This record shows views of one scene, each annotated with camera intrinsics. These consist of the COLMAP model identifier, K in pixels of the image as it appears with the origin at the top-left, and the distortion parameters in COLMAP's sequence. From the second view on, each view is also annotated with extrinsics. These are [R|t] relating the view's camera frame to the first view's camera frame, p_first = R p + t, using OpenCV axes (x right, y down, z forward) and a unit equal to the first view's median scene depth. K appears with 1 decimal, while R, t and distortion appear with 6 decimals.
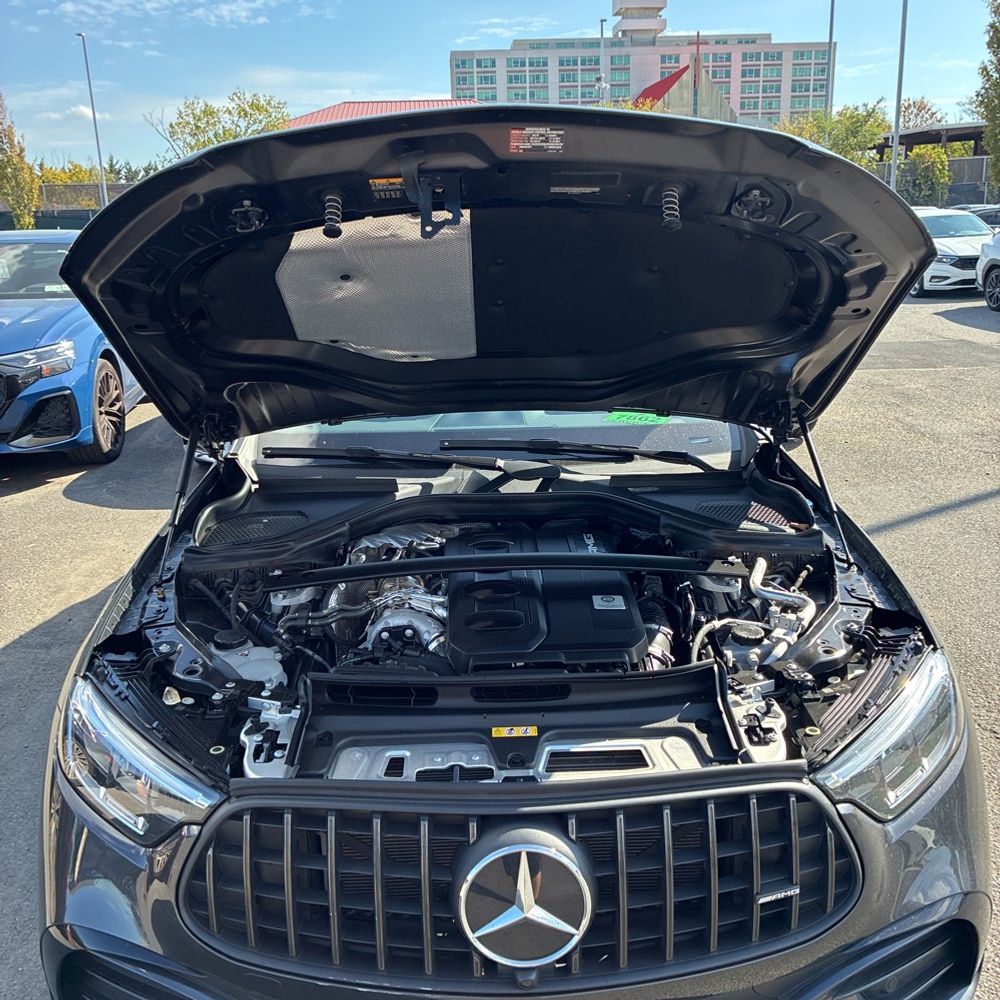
lens RADIAL K [[1017.3, 0, 500.2], [0, 1017.3, 500.3], [0, 0, 1]] dist [0.021263, 0.000000]
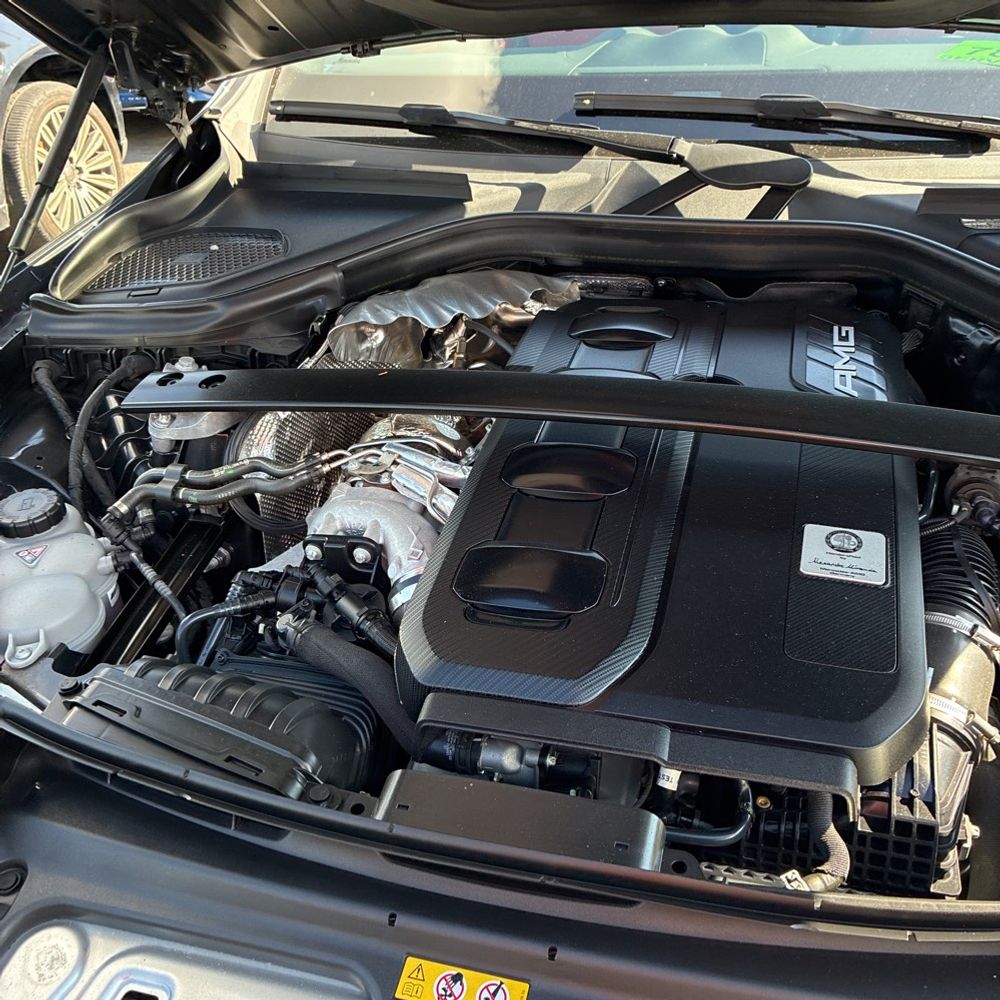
lens RADIAL K [[1017.3, 0, 508.0], [0, 1017.3, 492.9], [0, 0, 1]] dist [0.021263, 0.000000]
pose [[0.956574, 0.127914, -0.261924, 0.066920], [-0.041293, 0.948974, 0.312638, -0.029279], [0.288550, -0.288246, 0.913046, 0.491045]]
